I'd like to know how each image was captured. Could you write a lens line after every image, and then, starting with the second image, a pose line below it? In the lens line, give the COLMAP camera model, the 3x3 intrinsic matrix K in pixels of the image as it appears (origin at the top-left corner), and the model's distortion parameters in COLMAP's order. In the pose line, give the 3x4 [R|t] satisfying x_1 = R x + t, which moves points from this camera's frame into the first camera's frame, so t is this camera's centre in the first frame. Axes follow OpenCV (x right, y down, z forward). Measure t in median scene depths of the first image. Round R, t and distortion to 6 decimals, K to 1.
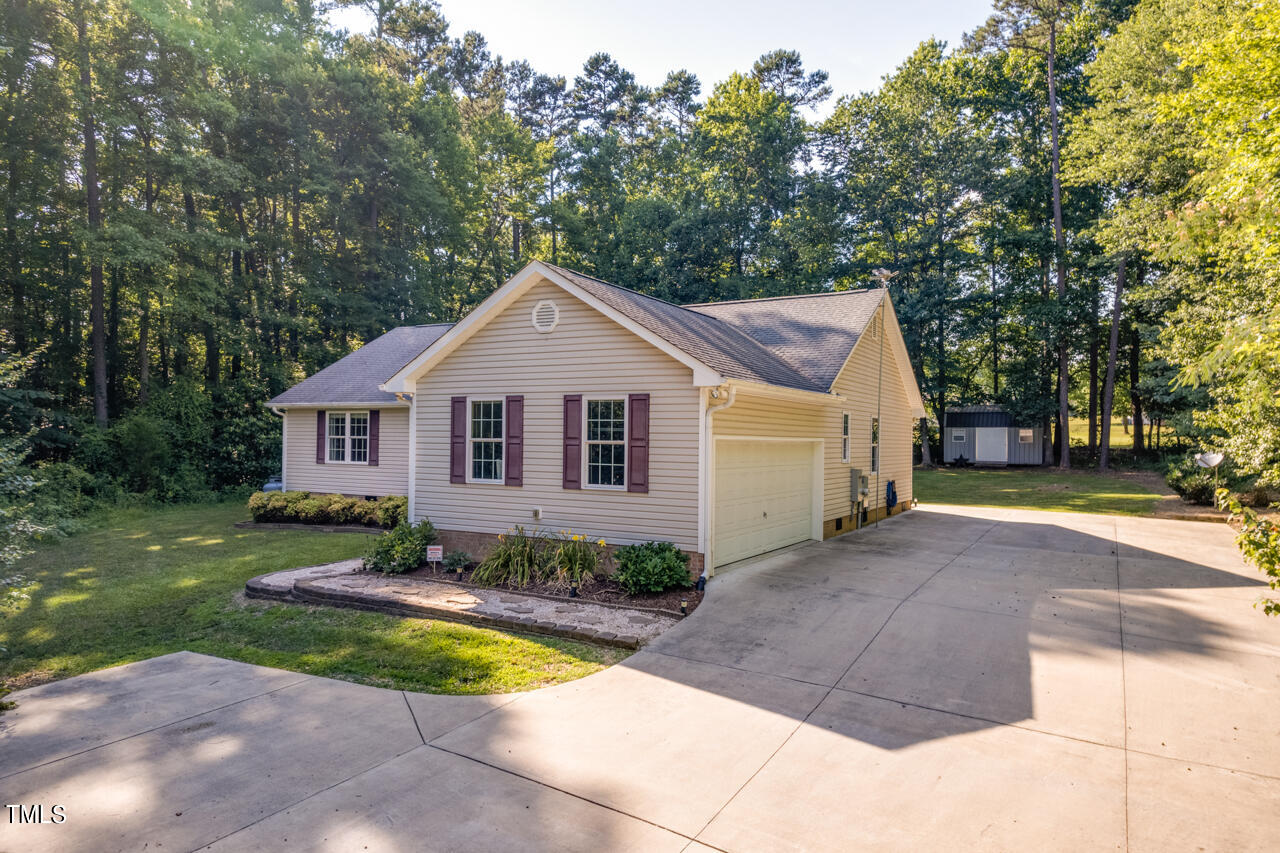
lens RADIAL K [[772.6, 0, 641.7], [0, 772.6, 420.4], [0, 0, 1]] dist [0.045671, -0.018901]
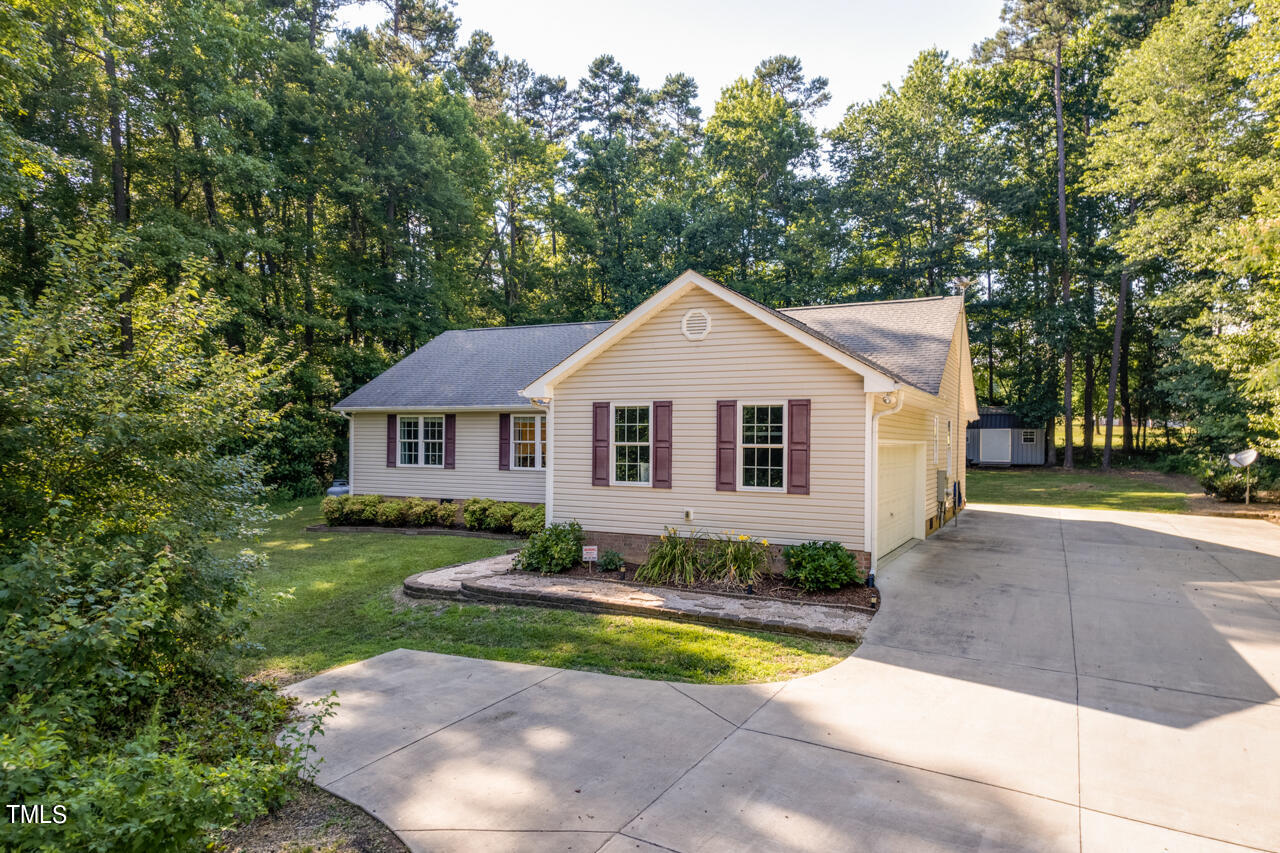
lens RADIAL K [[772.6, 0, 642.3], [0, 772.6, 432.2], [0, 0, 1]] dist [0.045671, -0.018901]
pose [[0.998752, -0.002199, 0.049900, -0.142663], [0.001526, 0.999907, 0.013531, -0.002523], [-0.049925, -0.013438, 0.998663, -0.017594]]
